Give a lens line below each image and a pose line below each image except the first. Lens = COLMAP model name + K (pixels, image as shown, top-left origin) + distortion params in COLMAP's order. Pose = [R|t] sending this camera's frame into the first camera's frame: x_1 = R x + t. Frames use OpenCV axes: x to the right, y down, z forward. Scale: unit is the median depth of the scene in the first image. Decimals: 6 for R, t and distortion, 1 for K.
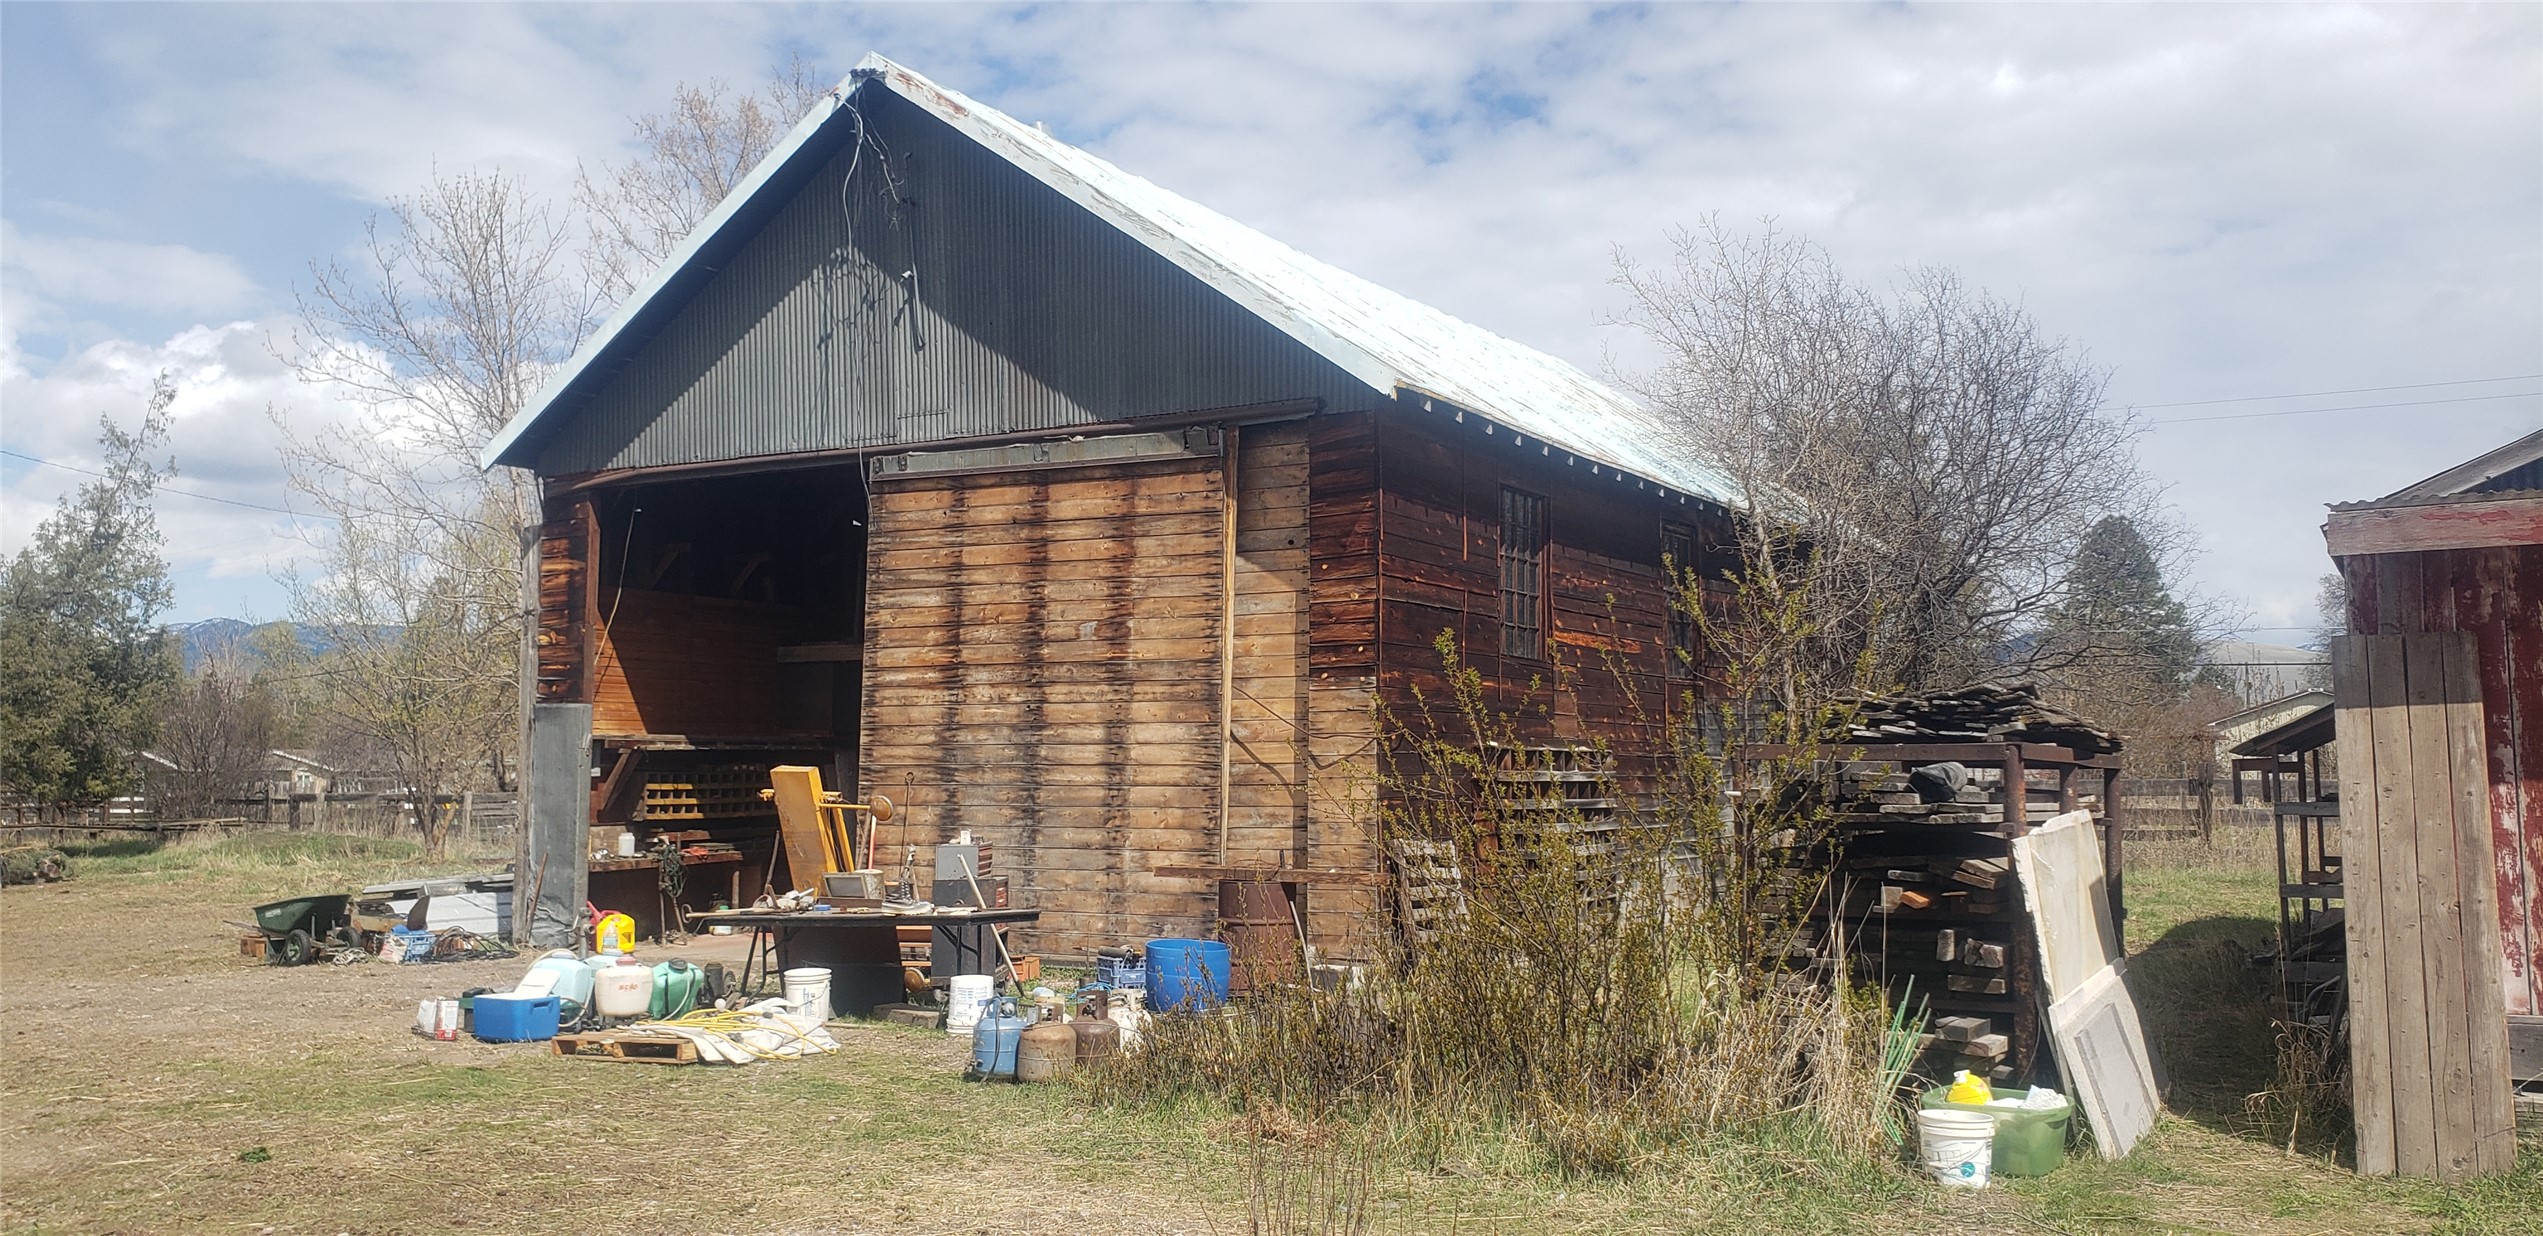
lens RADIAL K [[1896.7, 0, 1225.3], [0, 1896.7, 600.8], [0, 0, 1]] dist [-0.004231, -0.001163]
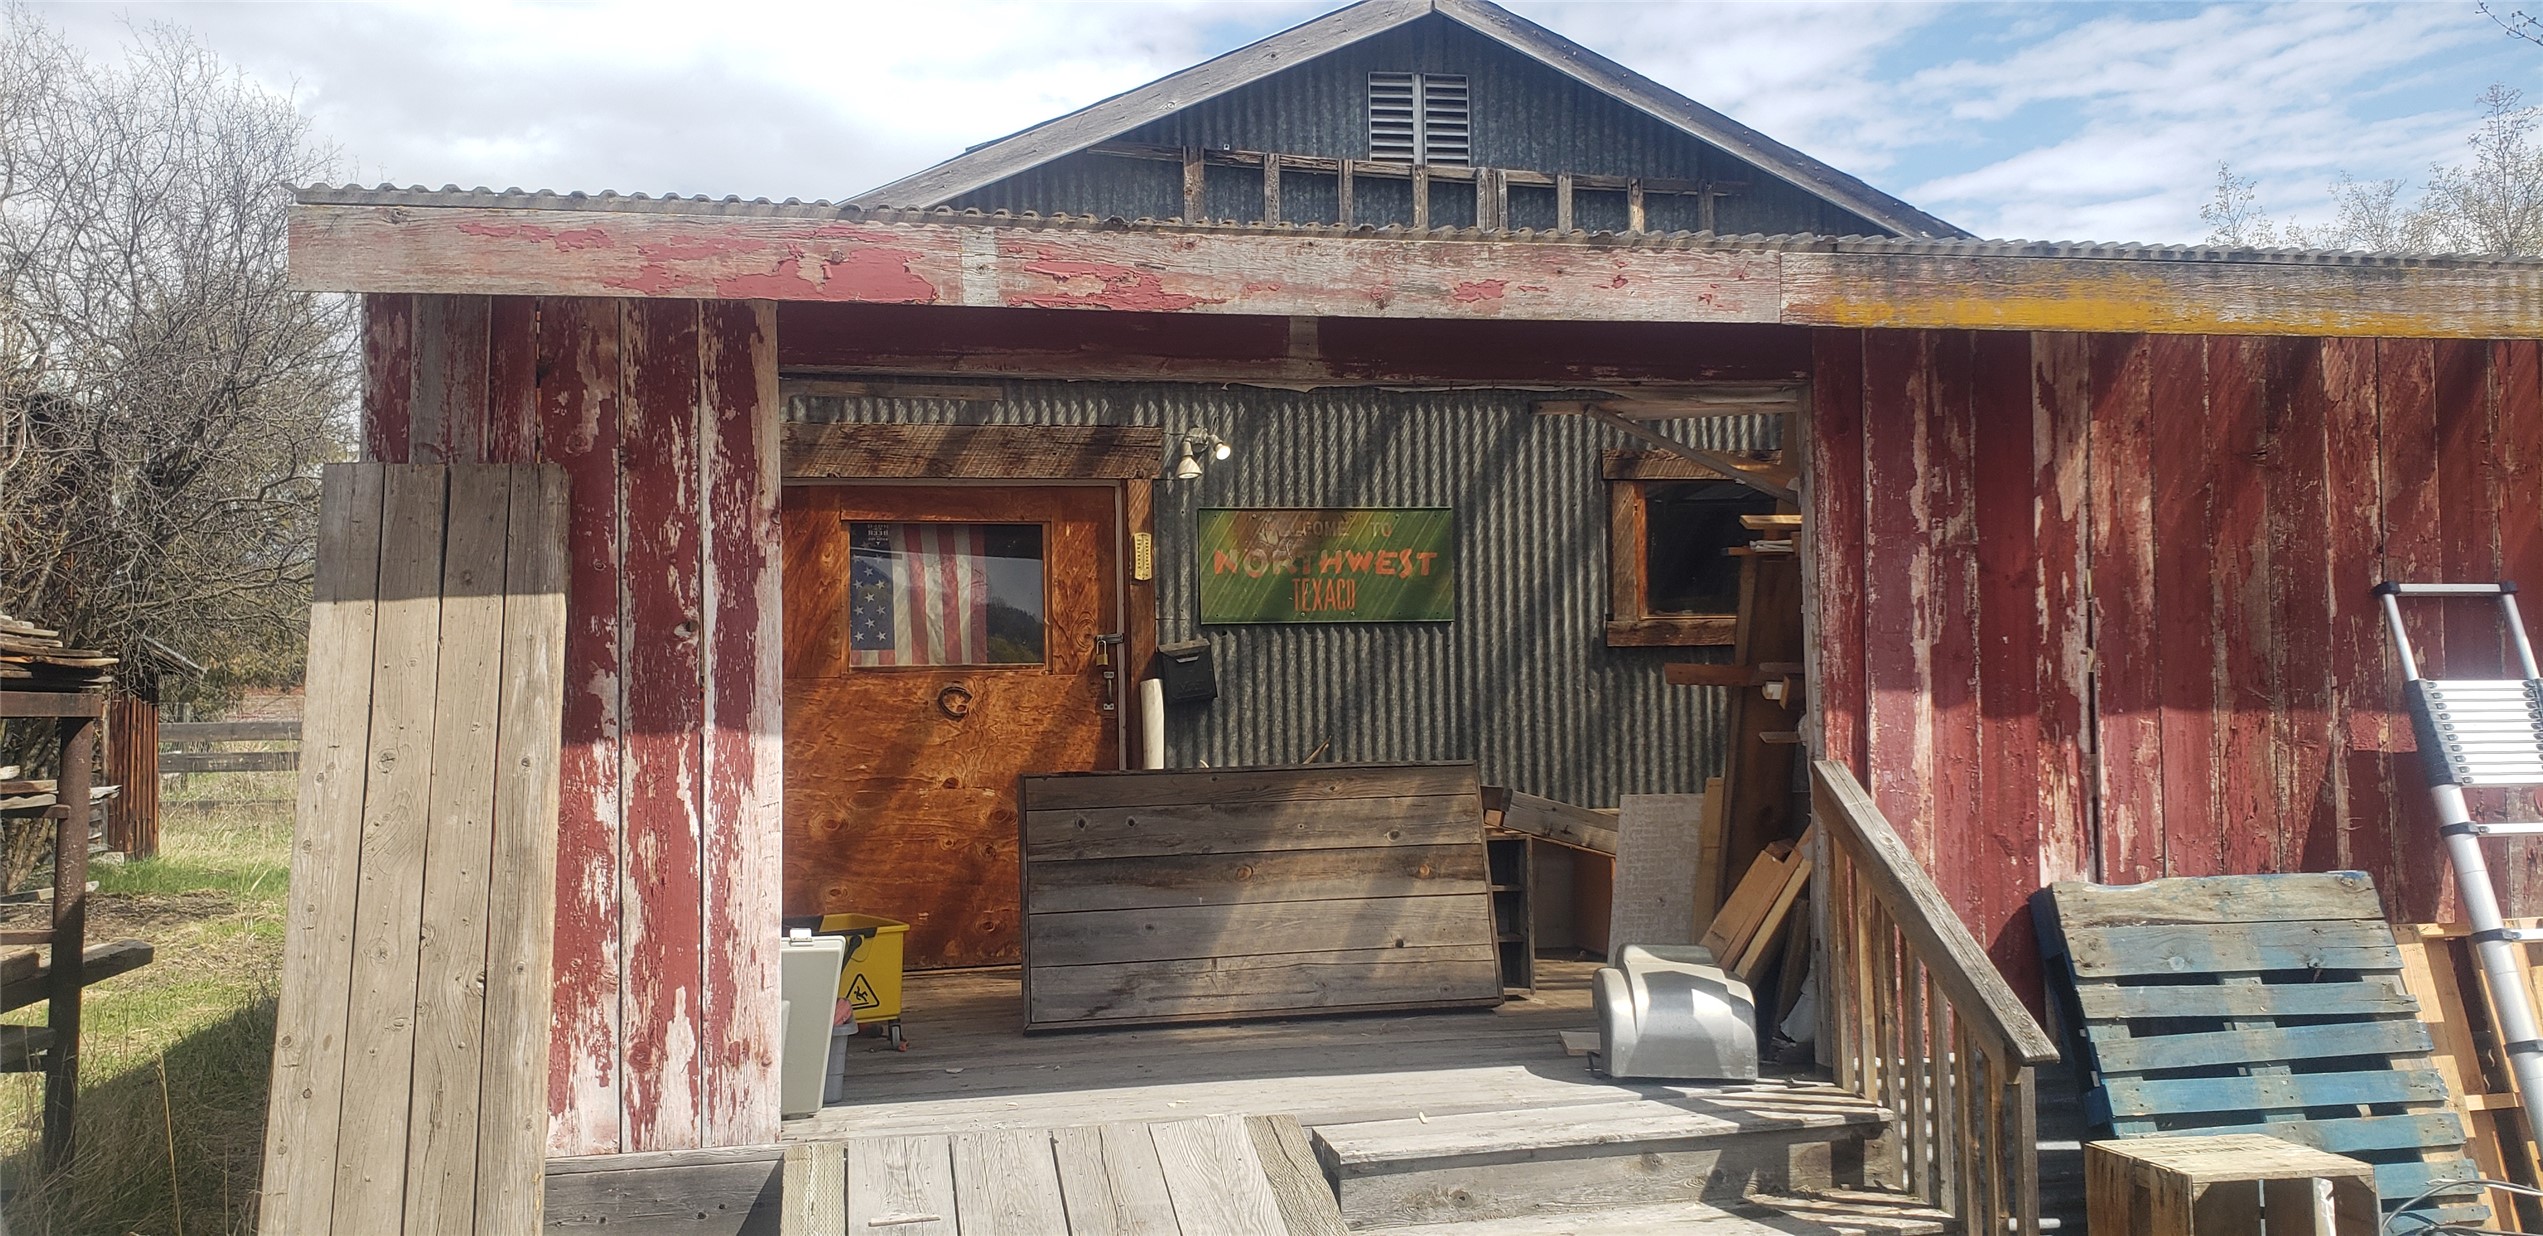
lens RADIAL K [[1896.7, 0, 1225.3], [0, 1896.7, 600.8], [0, 0, 1]] dist [-0.004231, -0.001163]
pose [[0.724567, 0.024327, 0.688775, 0.424558], [-0.049421, 0.998638, 0.016718, 0.037106], [-0.687430, -0.046153, 0.724782, 0.472449]]
